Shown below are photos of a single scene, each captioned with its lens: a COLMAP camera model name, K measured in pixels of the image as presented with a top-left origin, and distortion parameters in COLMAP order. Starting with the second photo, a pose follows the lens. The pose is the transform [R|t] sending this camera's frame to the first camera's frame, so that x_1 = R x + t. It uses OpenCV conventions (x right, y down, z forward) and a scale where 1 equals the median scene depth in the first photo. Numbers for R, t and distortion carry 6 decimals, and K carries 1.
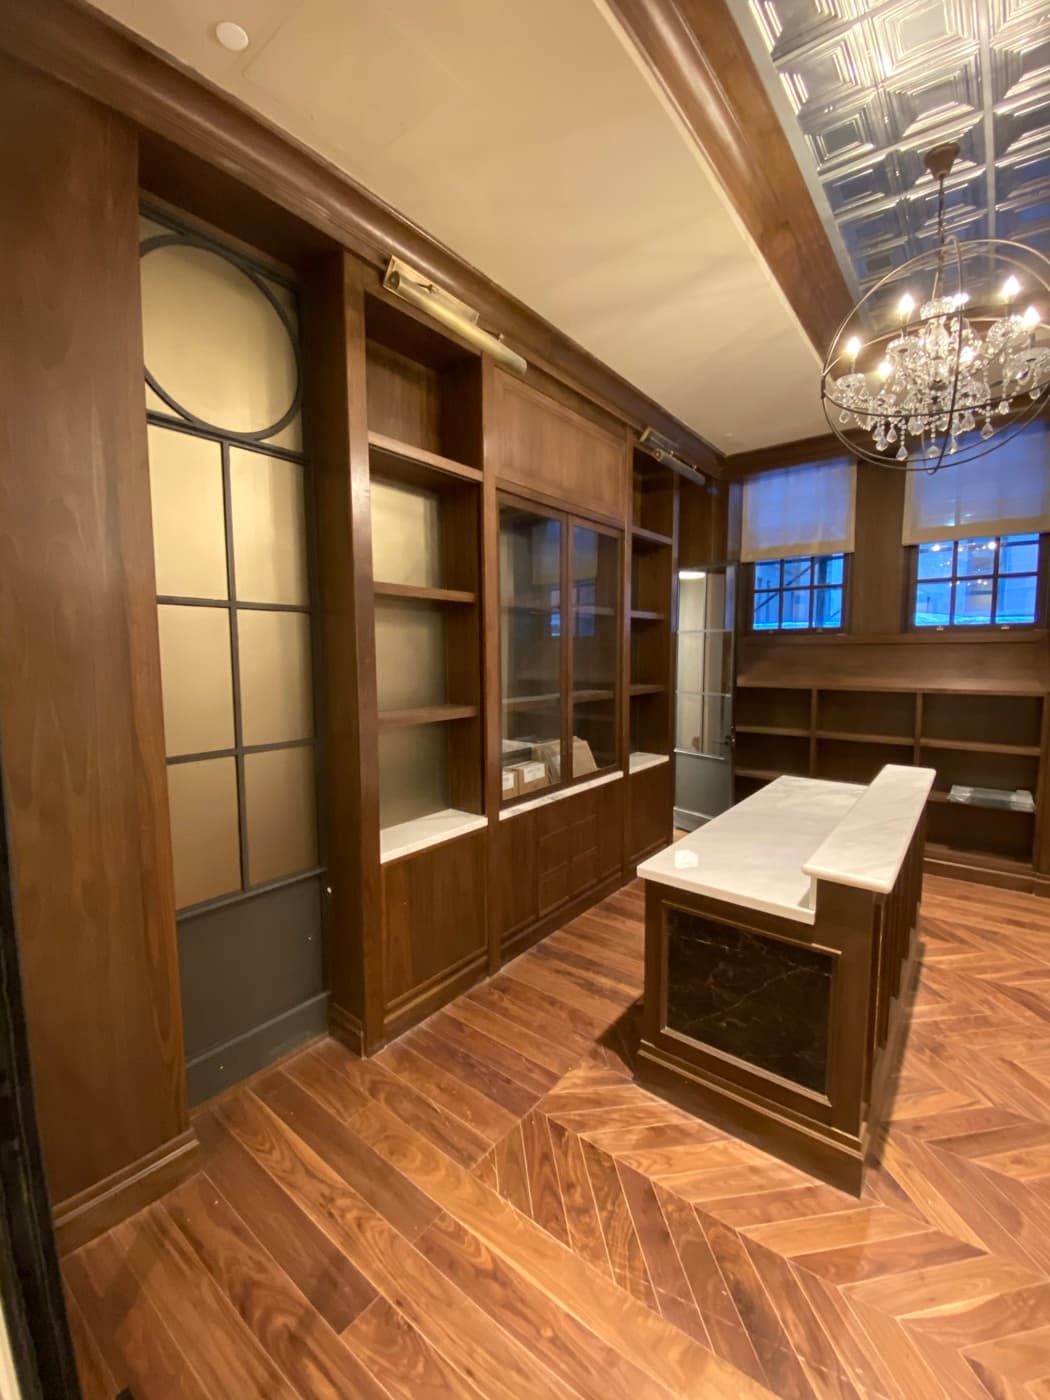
lens RADIAL K [[569.1, 0, 532.6], [0, 569.1, 700.1], [0, 0, 1]] dist [0.009832, -0.013521]
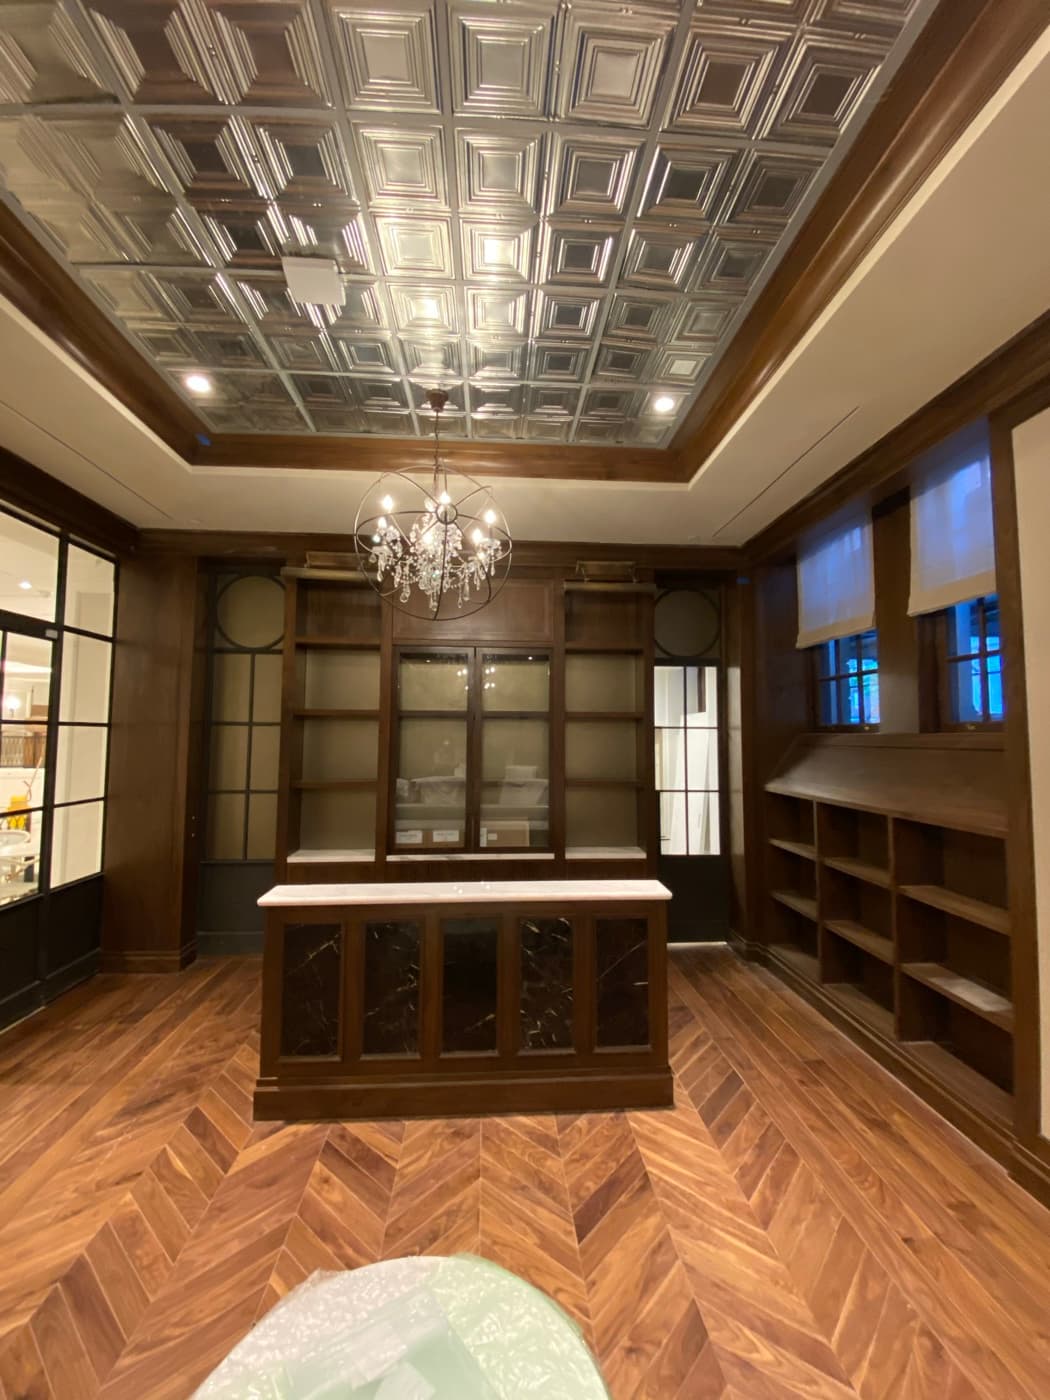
lens RADIAL K [[569.1, 0, 534.0], [0, 569.1, 695.6], [0, 0, 1]] dist [0.009832, -0.013521]
pose [[0.673920, -0.041055, -0.737663, 1.822043], [-0.073058, 0.989858, -0.121836, -0.085968], [0.735183, 0.136000, 0.664086, 0.320582]]
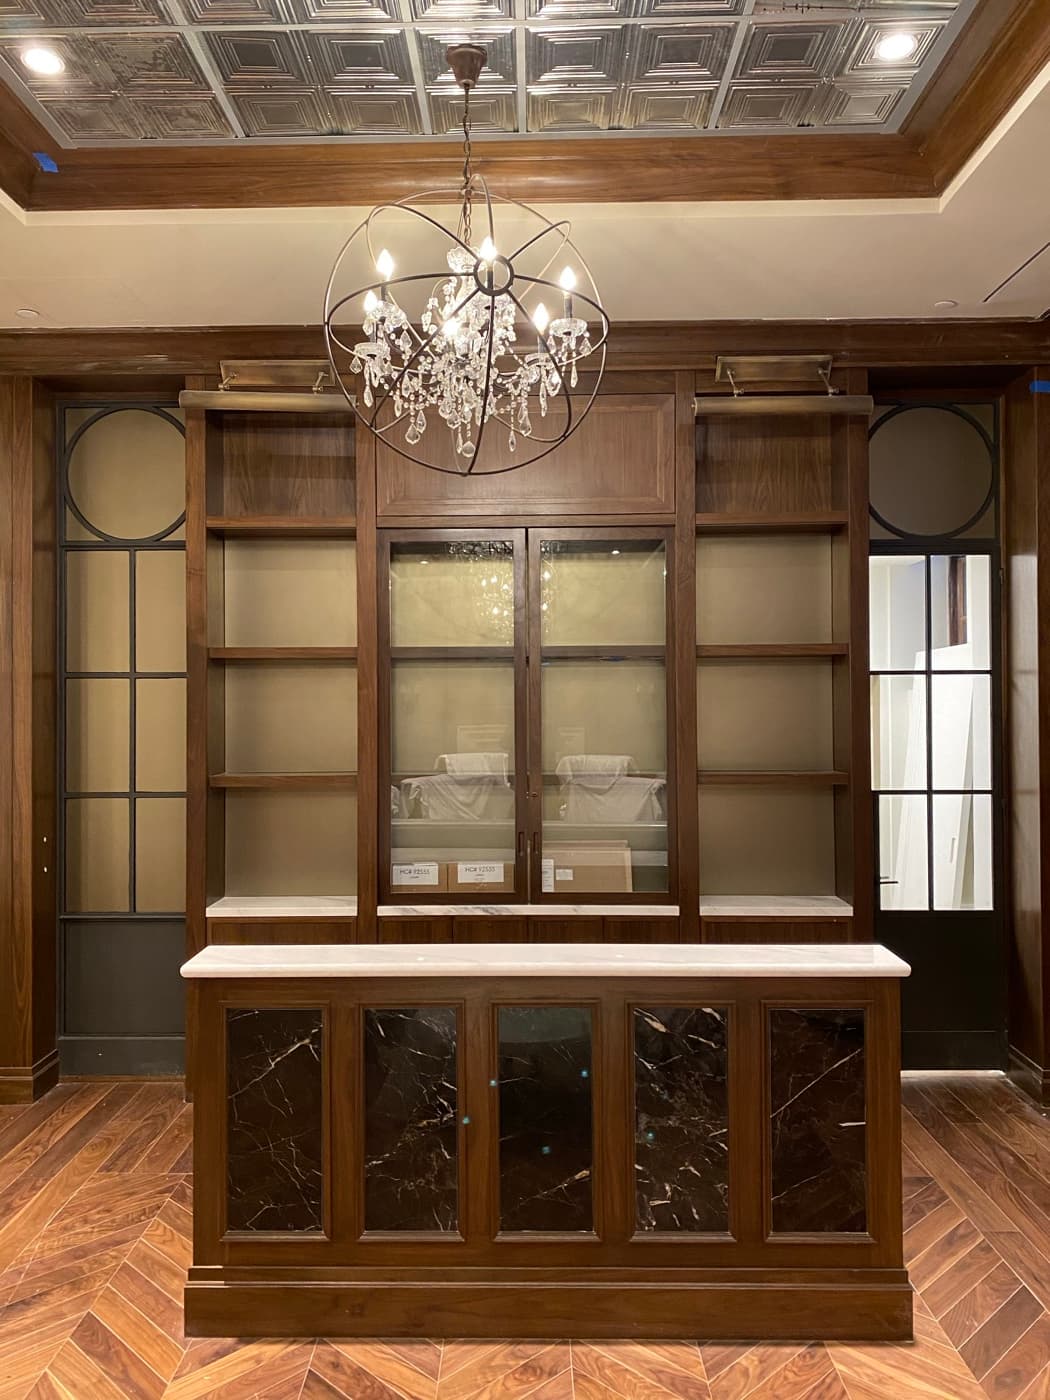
lens RADIAL K [[1082.9, 0, 522.8], [0, 1082.9, 685.4], [0, 0, 1]] dist [-0.001493, 0.006542]
pose [[0.608035, -0.010832, -0.793836, 1.839894], [-0.065882, 0.995770, -0.064049, -0.049379], [0.791172, 0.091244, 0.604749, 0.243764]]
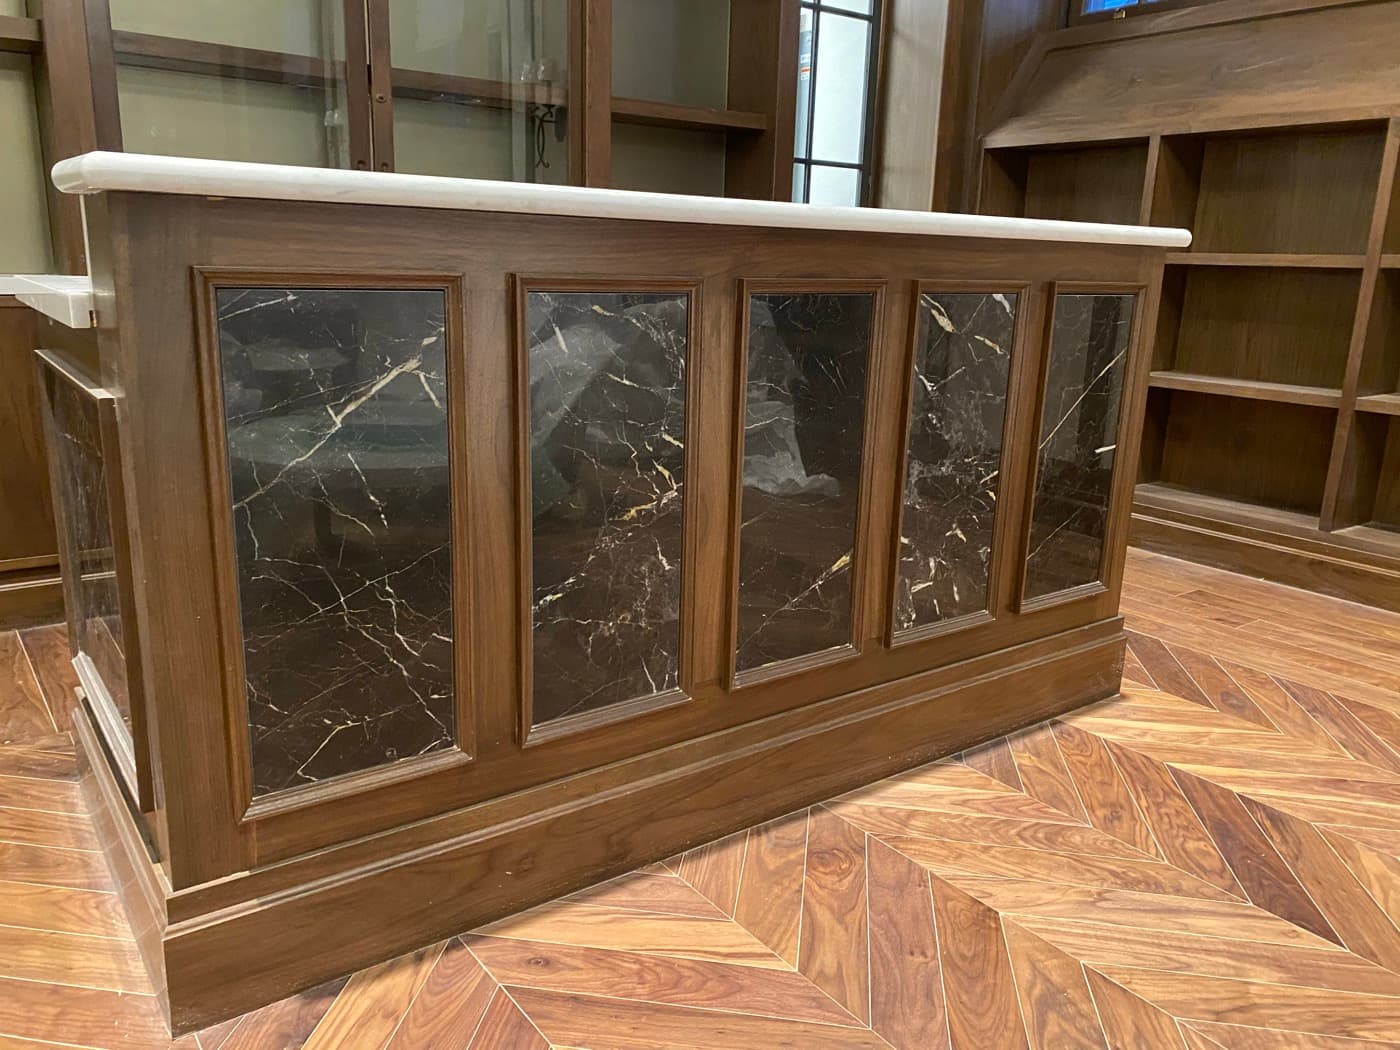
lens RADIAL K [[1081.4, 0, 704.3], [0, 1081.4, 521.6], [0, 0, 1]] dist [-0.000457, 0.005190]
pose [[0.964676, 0.101832, -0.242963, 0.879091], [-0.062133, 0.984199, 0.165809, 0.311055], [0.256008, -0.144856, 0.955760, 0.348436]]
